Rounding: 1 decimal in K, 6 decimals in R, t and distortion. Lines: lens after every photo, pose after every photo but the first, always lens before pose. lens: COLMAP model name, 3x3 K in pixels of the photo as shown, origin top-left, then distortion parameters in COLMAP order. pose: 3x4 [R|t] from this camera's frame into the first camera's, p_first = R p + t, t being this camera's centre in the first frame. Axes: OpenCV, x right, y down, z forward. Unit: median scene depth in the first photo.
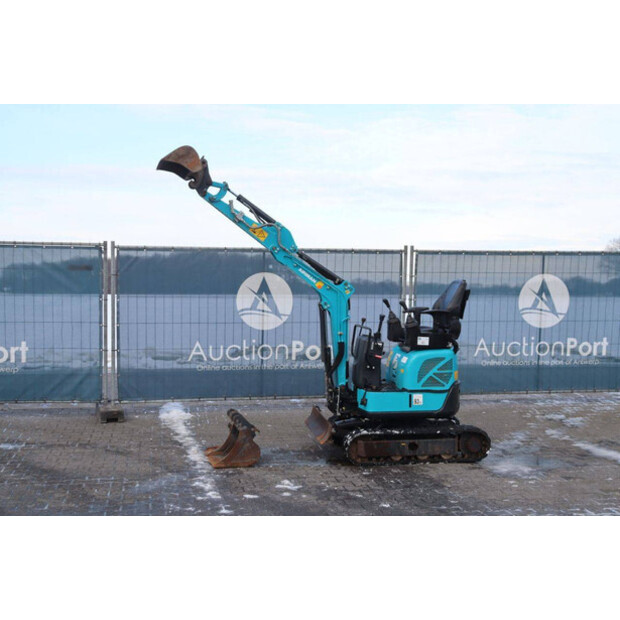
lens RADIAL K [[873.1, 0, 310.0], [0, 873.1, 309.0], [0, 0, 1]] dist [0.063713, 0.000000]
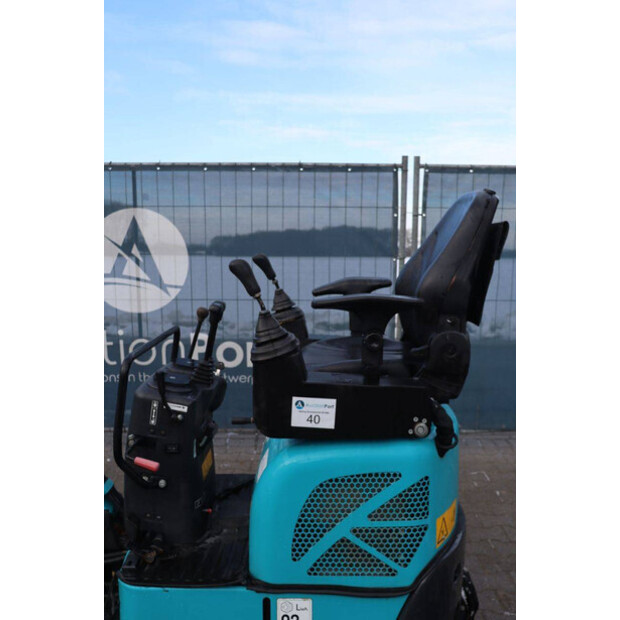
lens RADIAL K [[602.8, 0, 311.1], [0, 602.8, 316.0], [0, 0, 1]] dist [-0.055859, 0.000000]
pose [[0.982132, 0.020704, -0.187049, 0.156414], [-0.005792, 0.996785, 0.079919, -0.006741], [0.188102, -0.077408, 0.979094, 0.795419]]
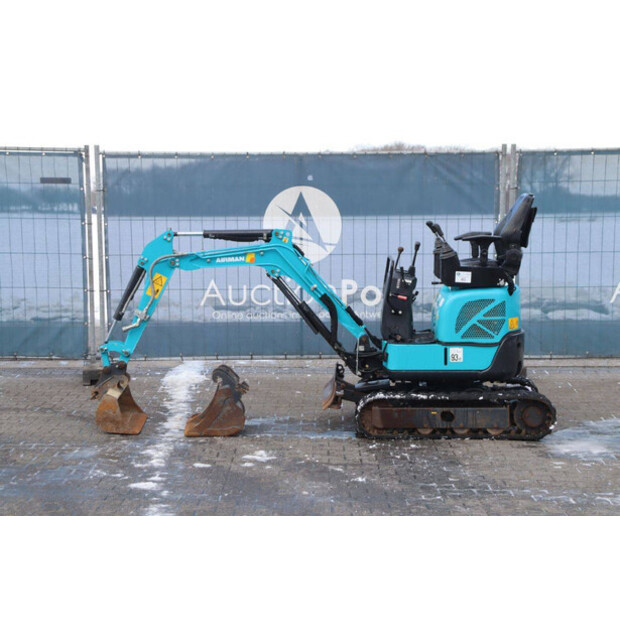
lens RADIAL K [[1433.0, 0, 309.3], [0, 1433.0, 310.5], [0, 0, 1]] dist [0.451988, 0.000000]
pose [[0.981211, 0.006614, -0.192822, 0.230055], [0.002885, 0.998797, 0.048942, 0.004043], [0.192914, -0.048578, 0.980012, -0.229489]]
